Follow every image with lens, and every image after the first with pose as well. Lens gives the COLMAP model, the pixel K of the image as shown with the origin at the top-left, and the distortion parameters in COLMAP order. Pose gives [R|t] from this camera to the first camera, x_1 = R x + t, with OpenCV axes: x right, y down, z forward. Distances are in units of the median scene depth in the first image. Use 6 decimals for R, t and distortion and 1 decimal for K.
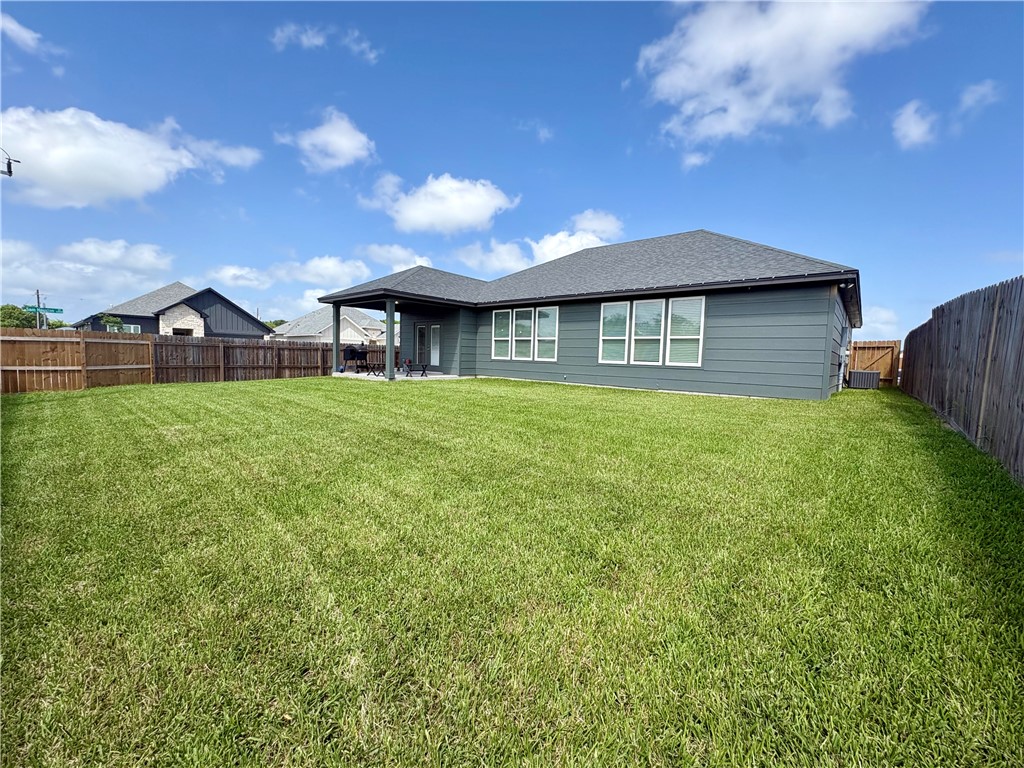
lens RADIAL K [[412.3, 0, 485.7], [0, 412.3, 383.1], [0, 0, 1]] dist [0.000470, 0.000067]
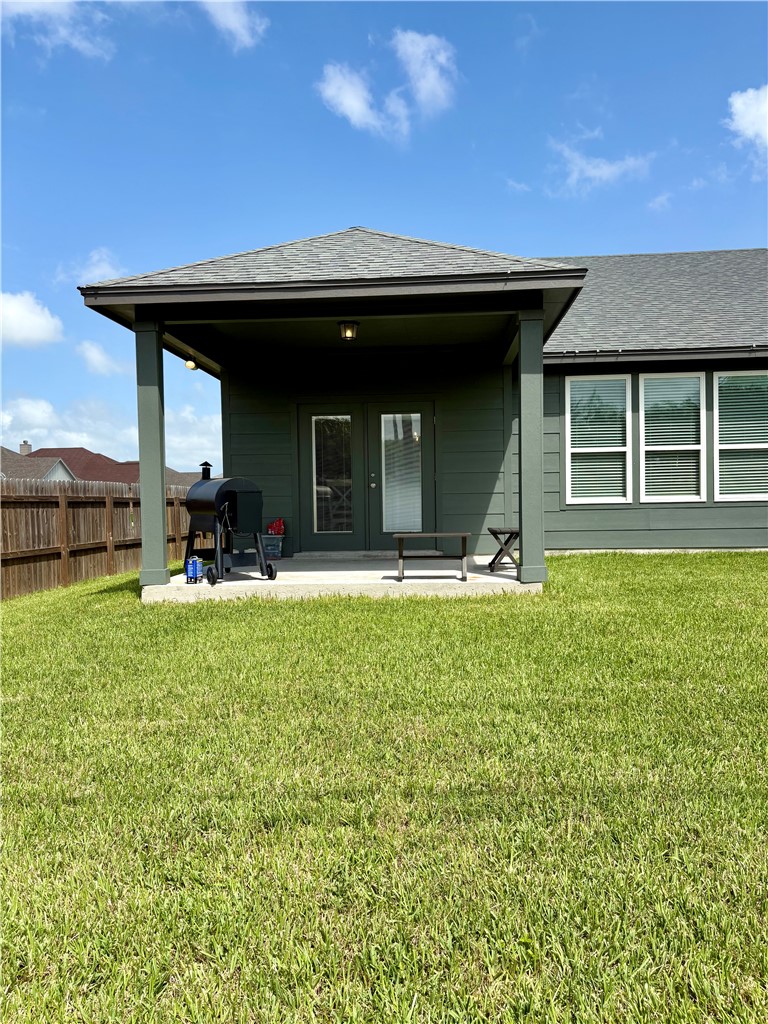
lens RADIAL K [[797.4, 0, 382.9], [0, 797.4, 555.9], [0, 0, 1]] dist [0.010809, 0.003866]
pose [[0.778323, -0.088958, 0.621531, -0.577719], [0.083146, 0.995797, 0.038405, -0.053095], [-0.622335, 0.021786, 0.782448, 0.528880]]
